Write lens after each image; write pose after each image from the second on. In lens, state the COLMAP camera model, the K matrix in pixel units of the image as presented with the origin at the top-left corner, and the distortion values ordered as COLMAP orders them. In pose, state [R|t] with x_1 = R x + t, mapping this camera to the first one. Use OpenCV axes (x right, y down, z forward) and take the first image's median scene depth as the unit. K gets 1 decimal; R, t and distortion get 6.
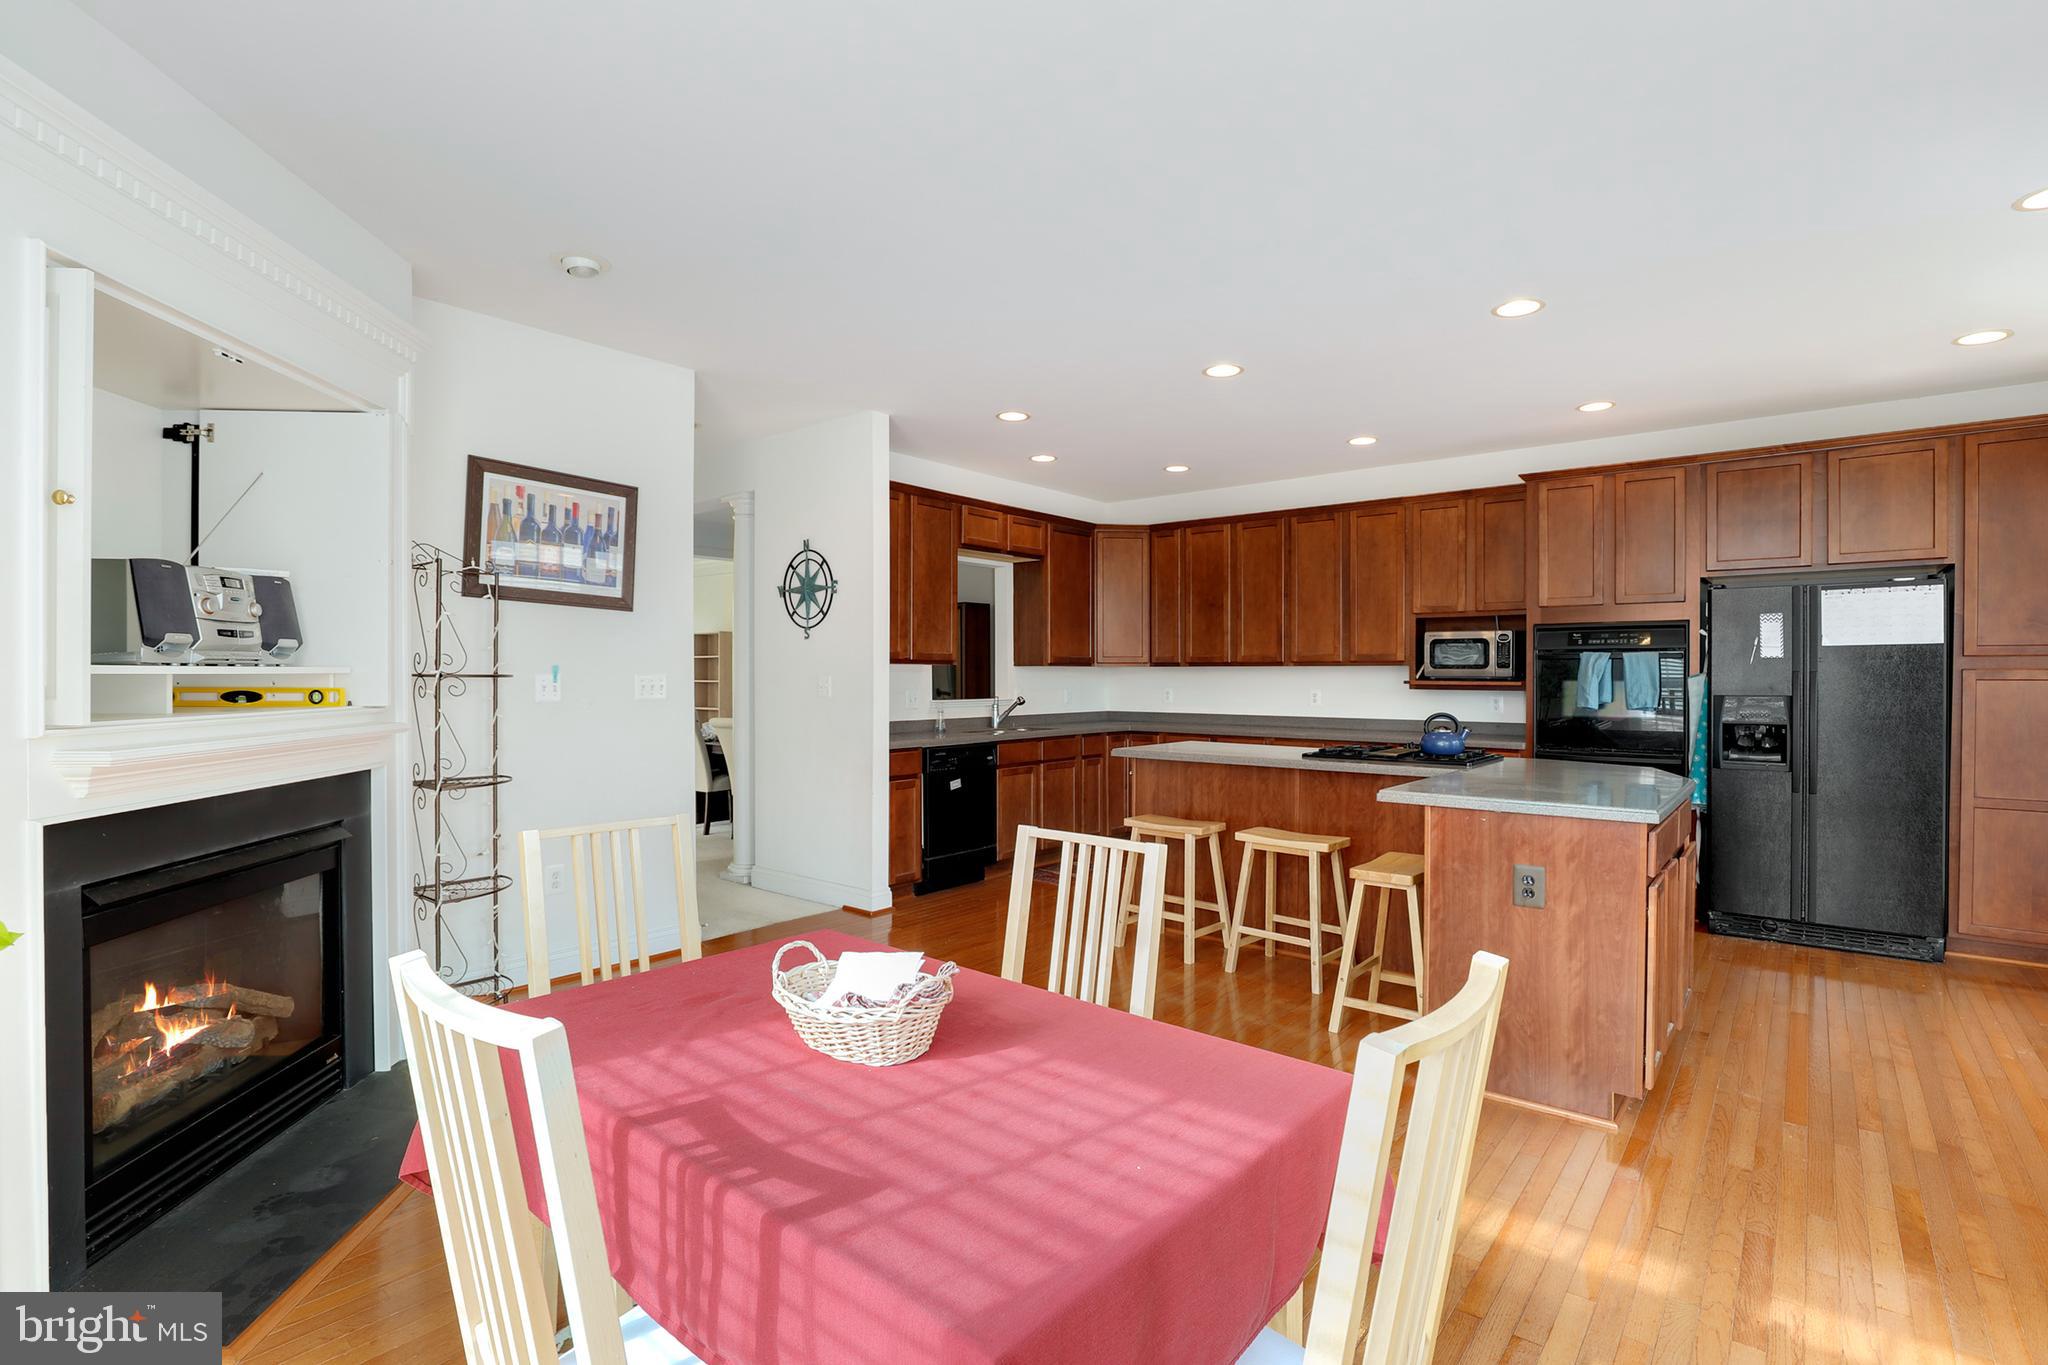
lens RADIAL K [[964.5, 0, 1028.0], [0, 964.5, 683.4], [0, 0, 1]] dist [-0.029933, 0.004767]
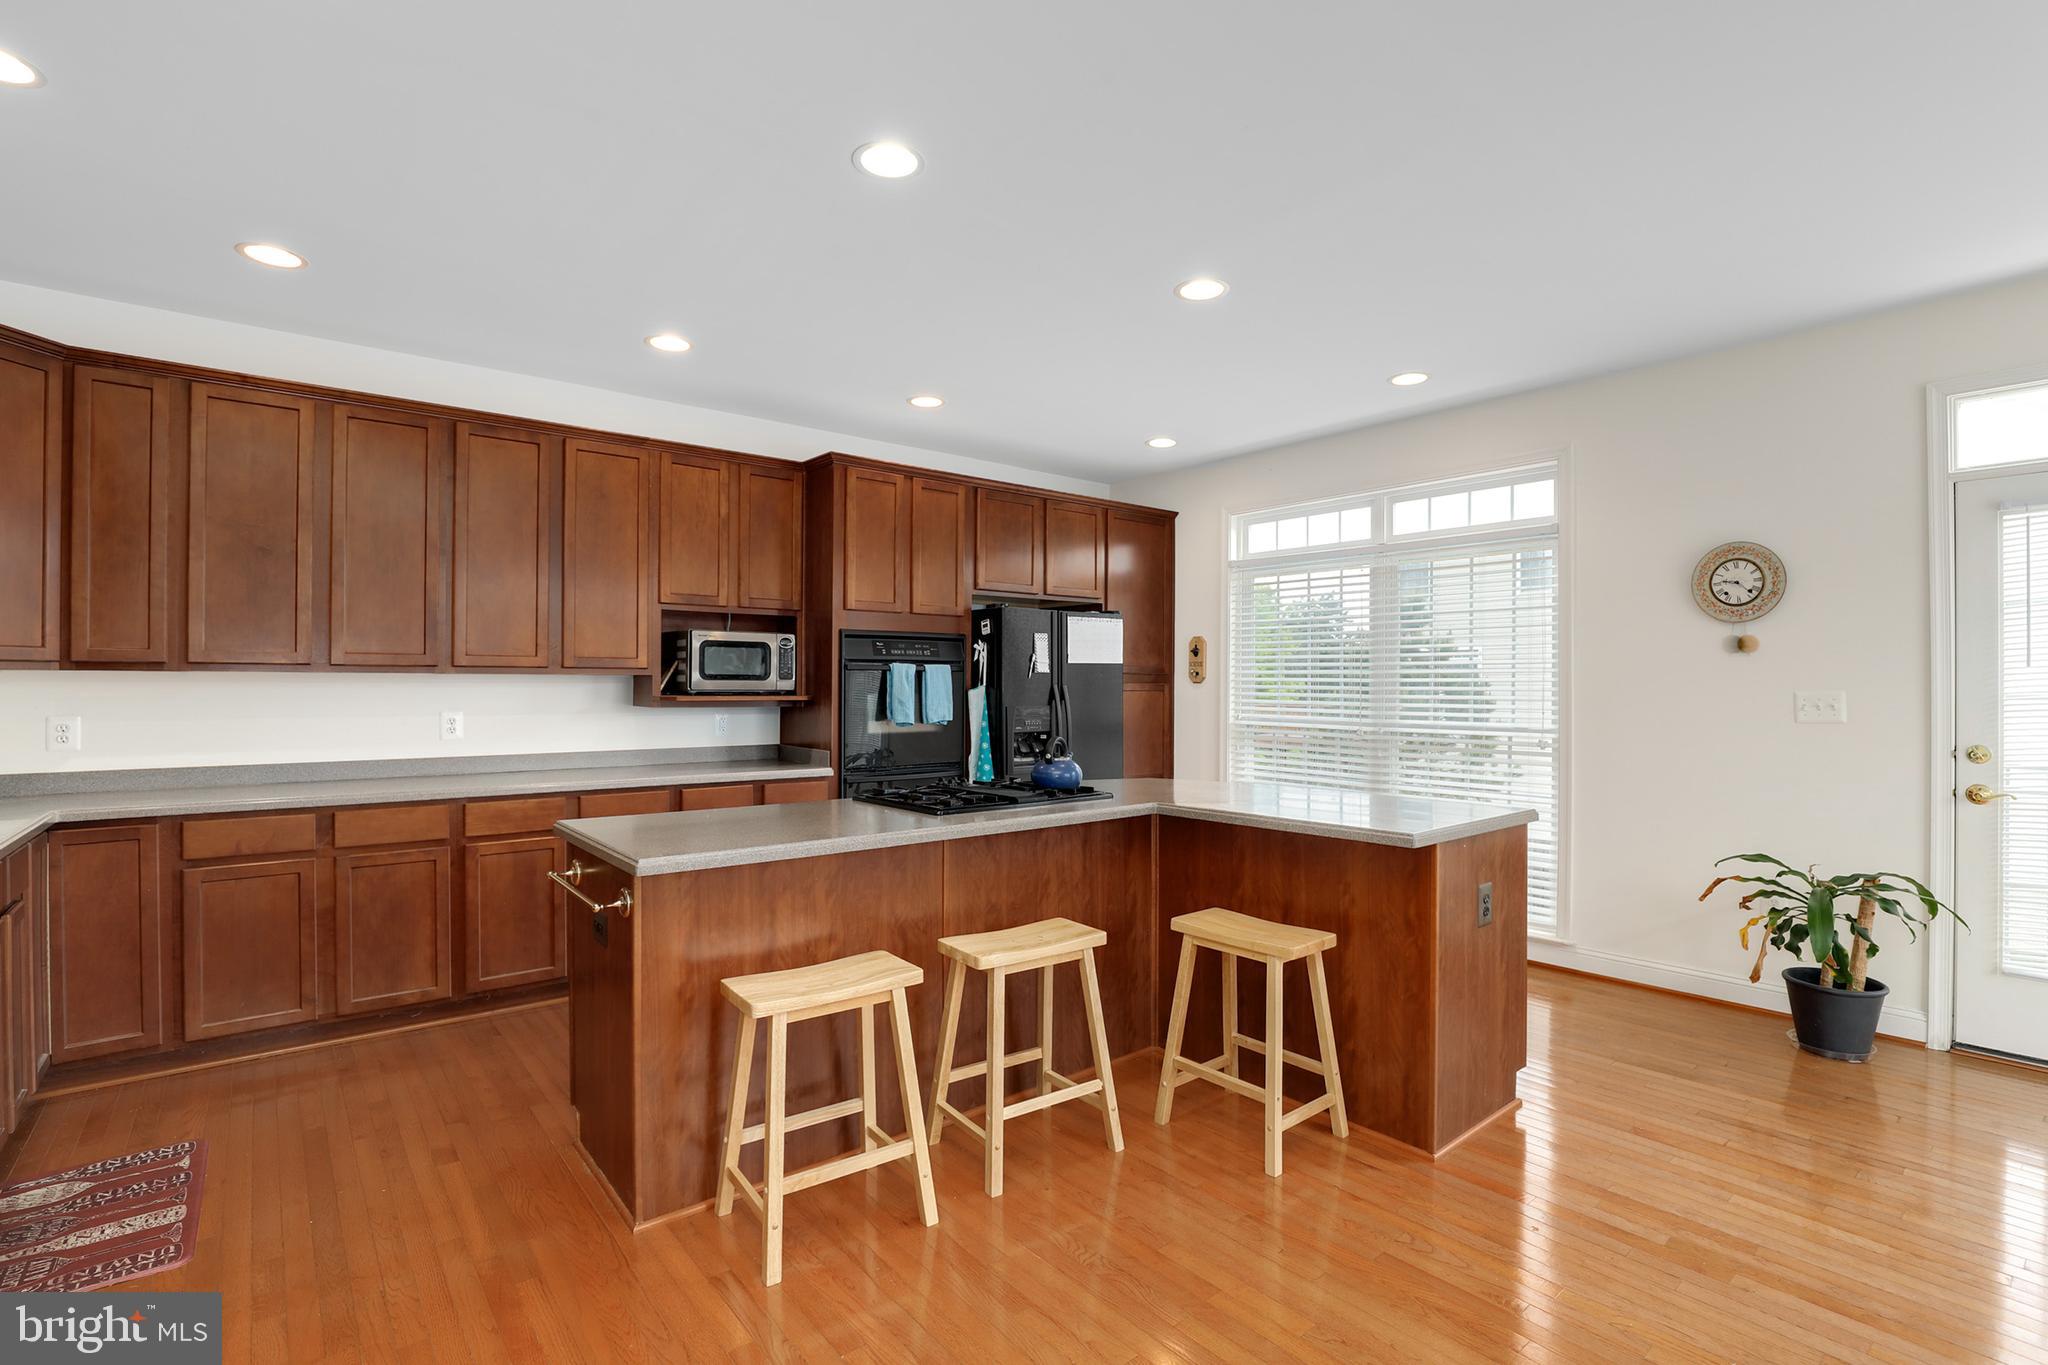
lens RADIAL K [[964.5, 0, 1037.1], [0, 964.5, 669.4], [0, 0, 1]] dist [-0.029933, 0.004767]
pose [[0.177745, 0.014658, 0.983967, -0.312298], [0.007441, 0.999840, -0.016239, -0.011015], [-0.984049, 0.010208, 0.177607, 0.723261]]
